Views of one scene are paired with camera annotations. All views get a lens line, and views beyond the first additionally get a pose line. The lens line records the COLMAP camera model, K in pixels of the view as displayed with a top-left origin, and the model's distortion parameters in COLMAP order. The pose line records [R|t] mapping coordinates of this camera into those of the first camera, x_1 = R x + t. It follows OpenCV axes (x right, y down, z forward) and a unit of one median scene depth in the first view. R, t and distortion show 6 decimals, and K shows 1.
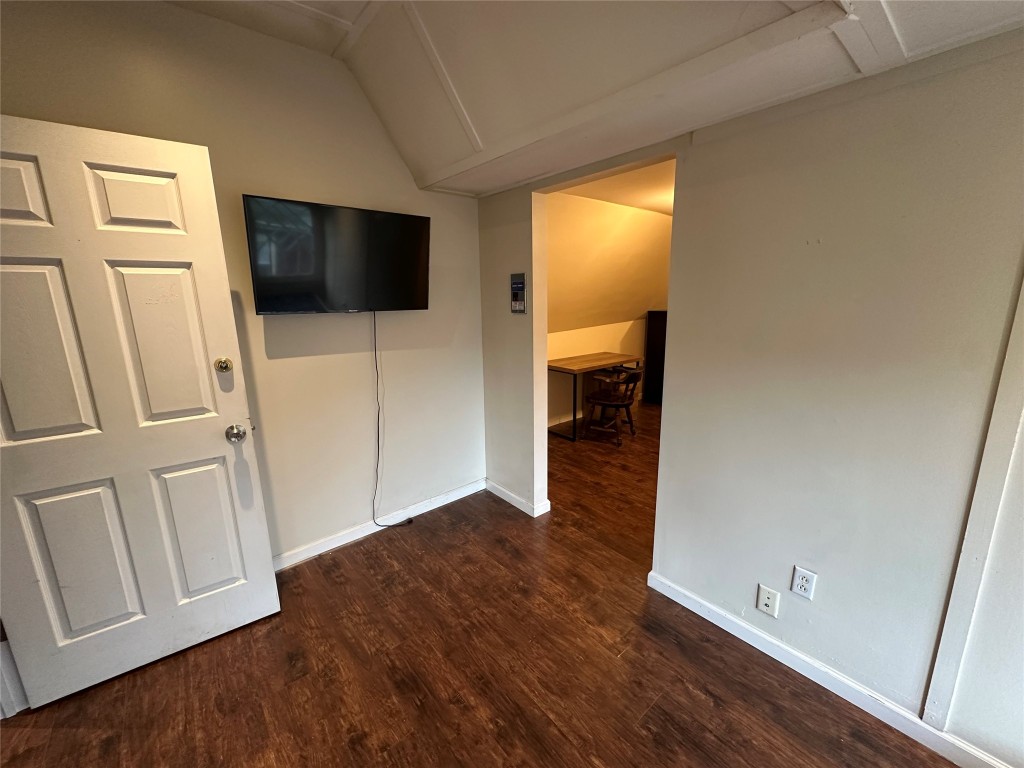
lens RADIAL K [[406.3, 0, 513.5], [0, 406.3, 386.0], [0, 0, 1]] dist [-0.002831, -0.000140]
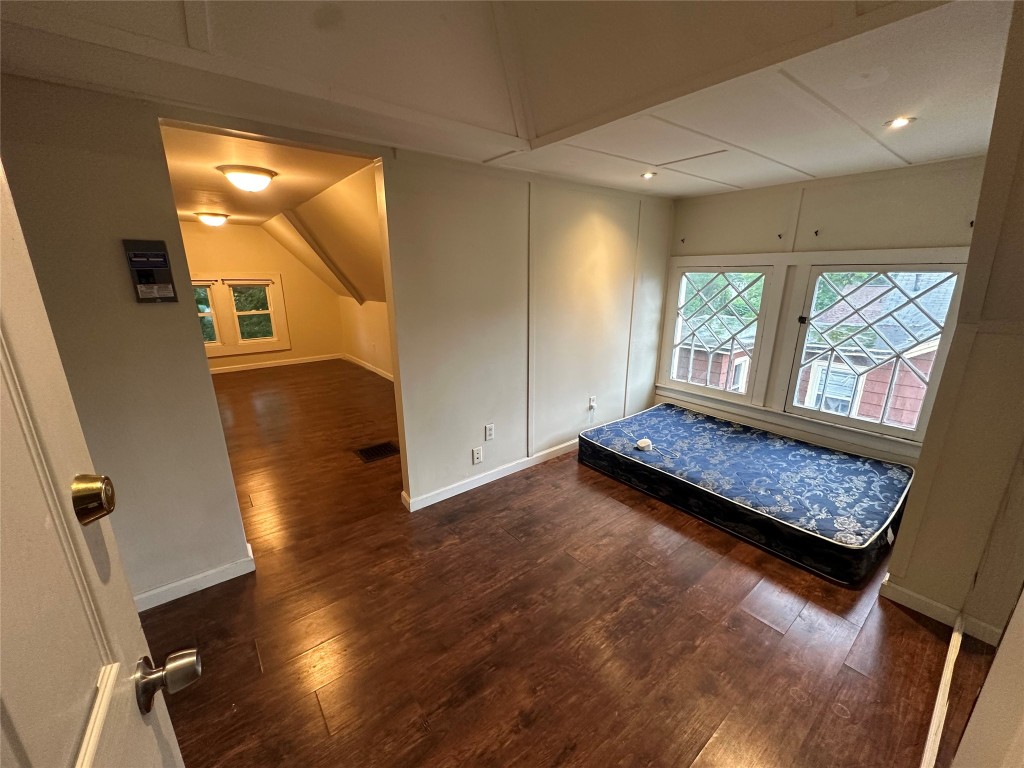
lens RADIAL K [[406.3, 0, 511.4], [0, 406.3, 383.8], [0, 0, 1]] dist [-0.002831, -0.000140]
pose [[0.033136, -0.246452, 0.968588, -1.008629], [0.220648, 0.947012, 0.233414, -0.134646], [-0.974791, 0.205982, 0.085759, 0.681298]]
